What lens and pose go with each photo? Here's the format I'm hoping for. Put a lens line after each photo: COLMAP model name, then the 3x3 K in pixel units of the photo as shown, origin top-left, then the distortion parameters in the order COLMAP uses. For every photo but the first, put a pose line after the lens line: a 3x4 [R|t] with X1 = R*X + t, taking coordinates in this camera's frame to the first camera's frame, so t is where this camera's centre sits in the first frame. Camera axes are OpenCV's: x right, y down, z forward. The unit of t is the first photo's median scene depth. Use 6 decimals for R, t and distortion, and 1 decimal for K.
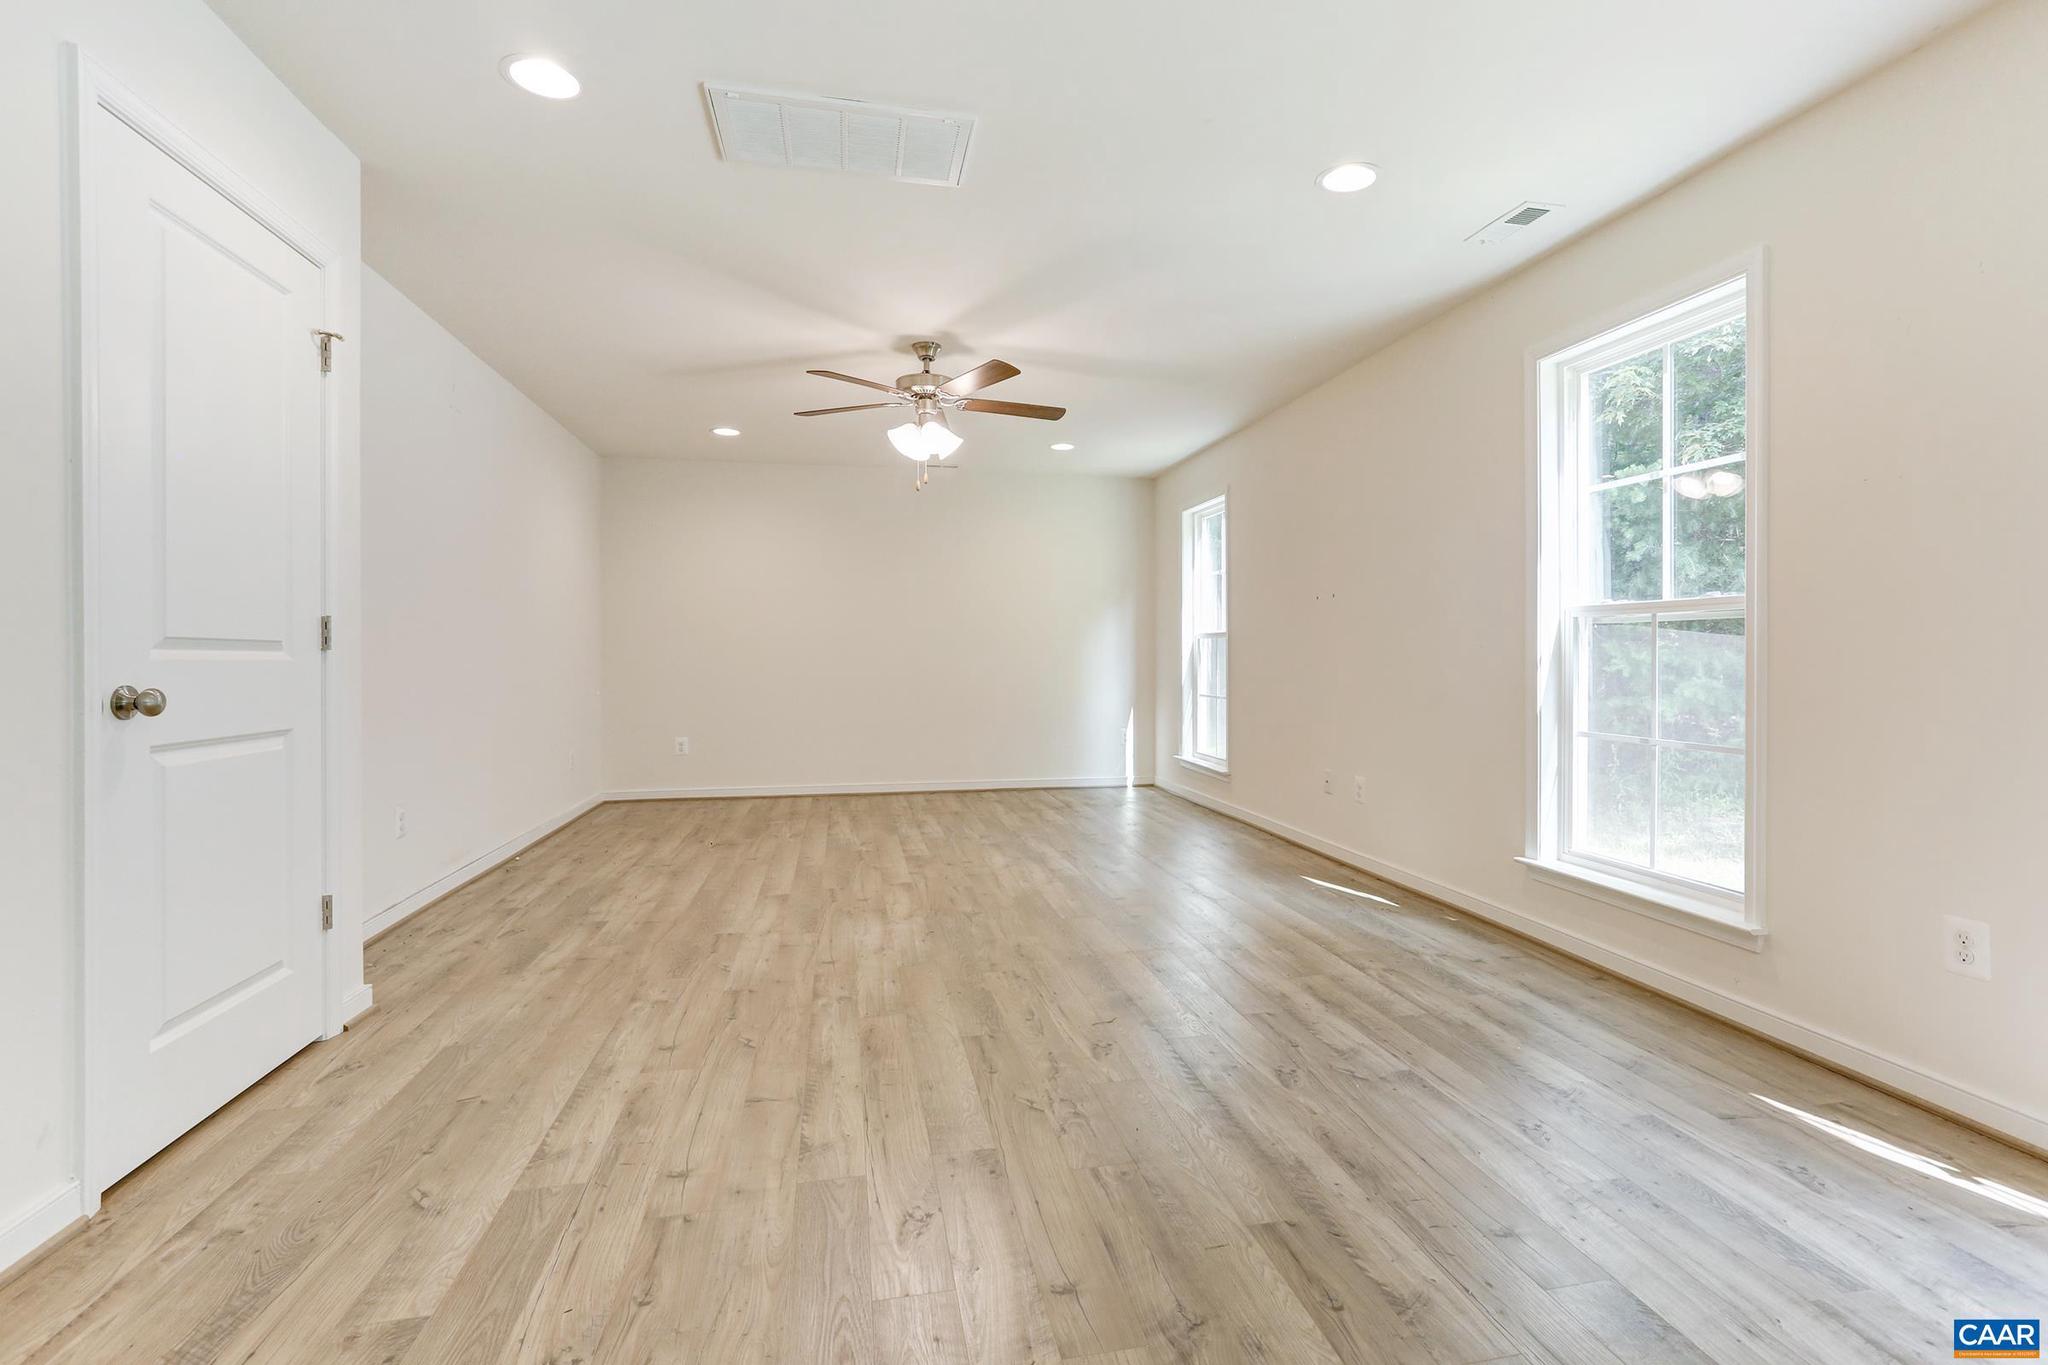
lens RADIAL K [[961.0, 0, 1039.3], [0, 961.0, 668.3], [0, 0, 1]] dist [-0.020067, 0.011484]
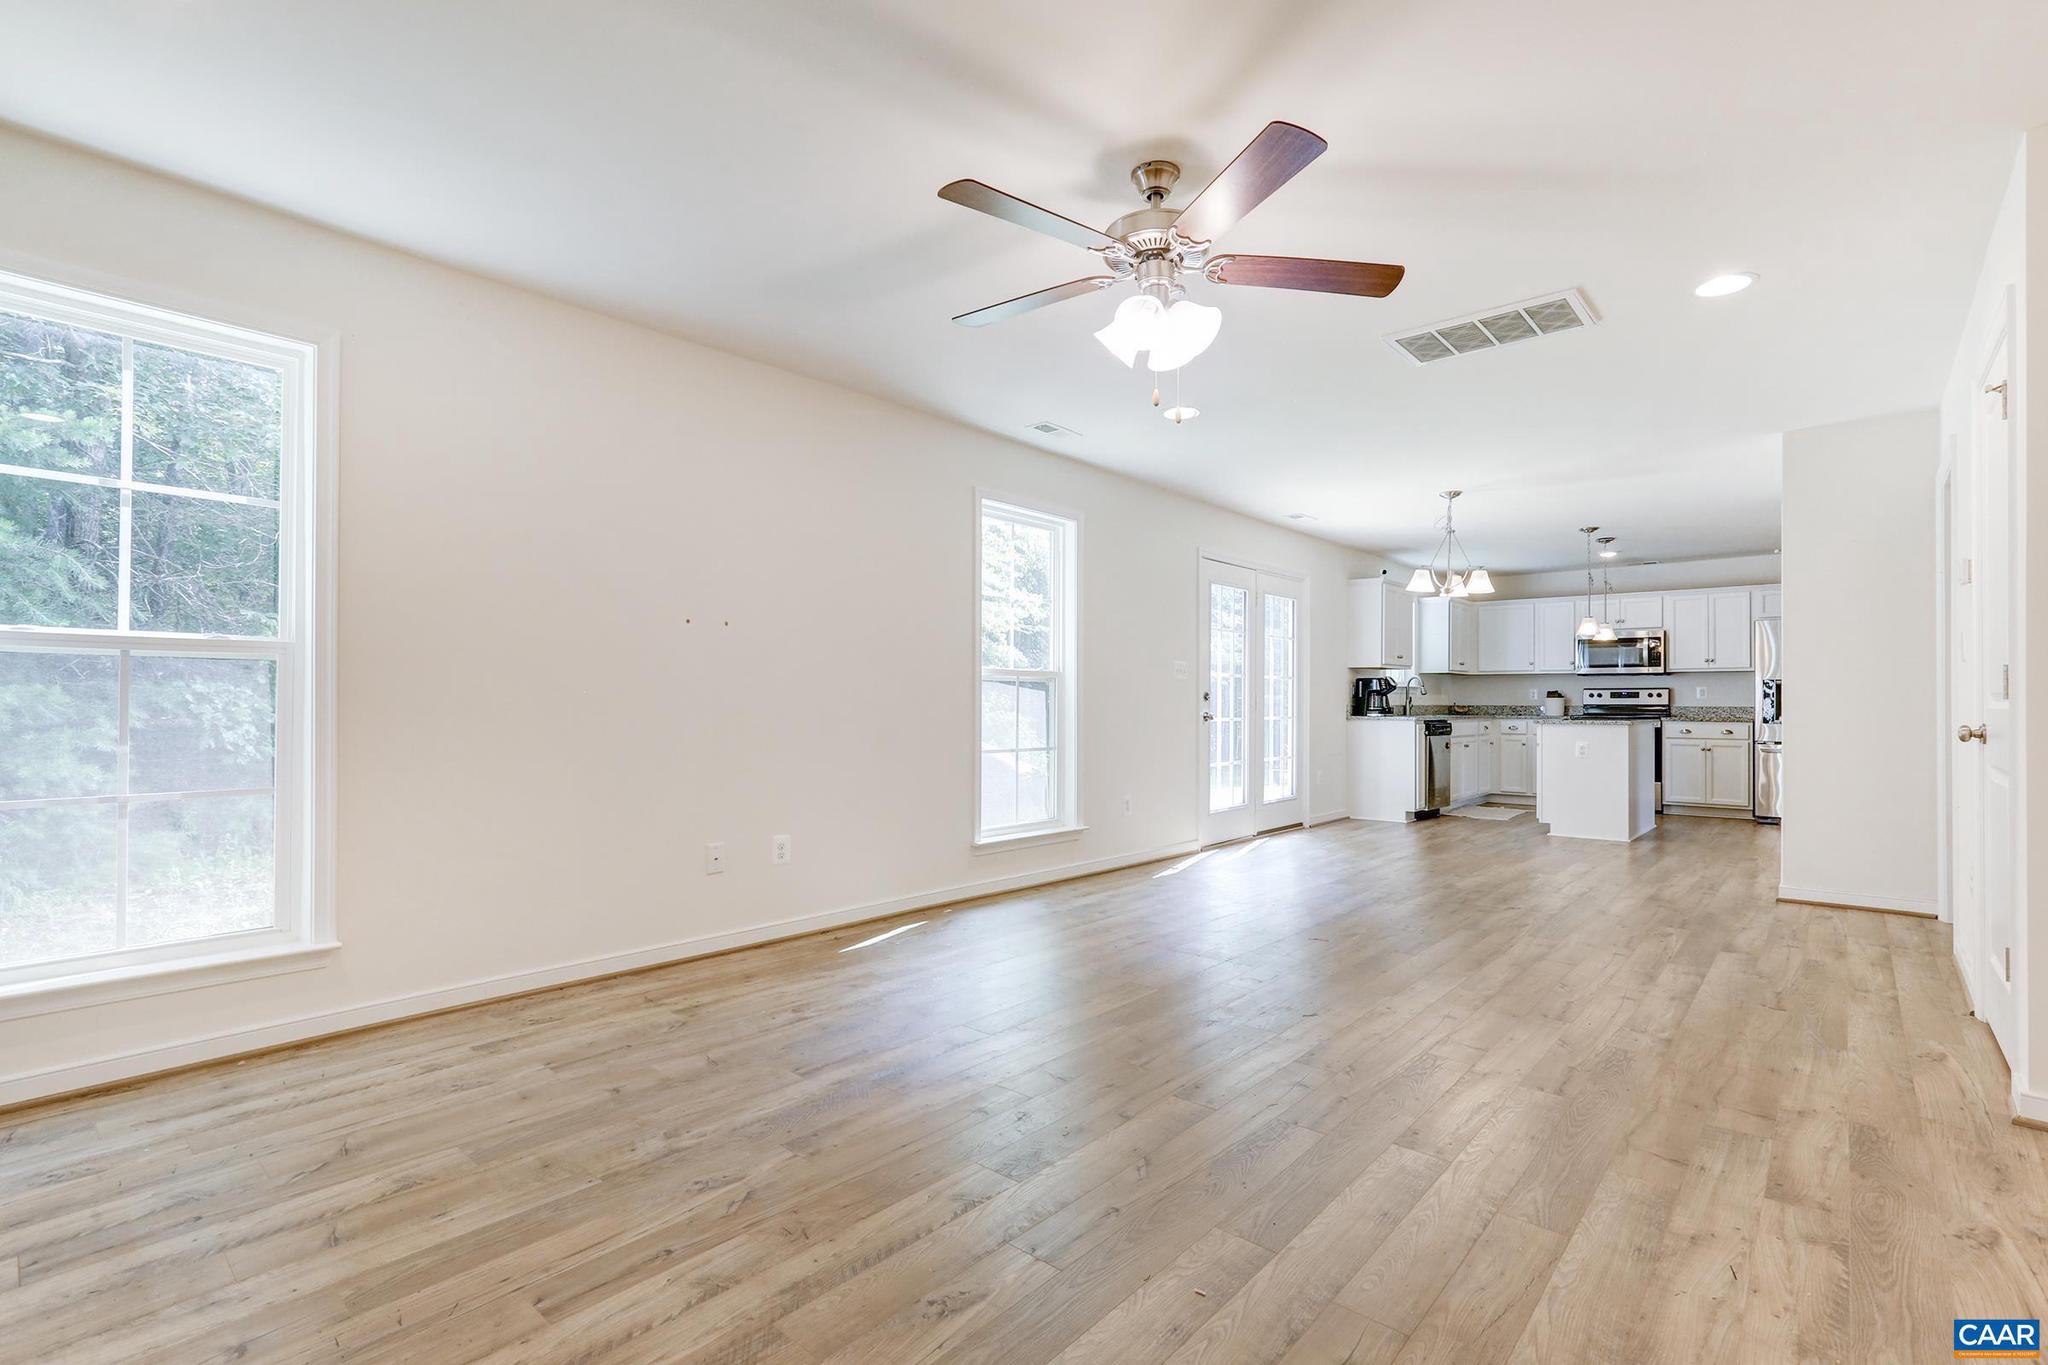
lens RADIAL K [[961.0, 0, 1042.5], [0, 961.0, 691.1], [0, 0, 1]] dist [-0.020067, 0.011484]
pose [[-0.621424, 0.008125, 0.783432, -0.835069], [0.003448, 0.999965, -0.007636, -0.018952], [-0.783466, -0.002044, -0.621431, 2.222417]]
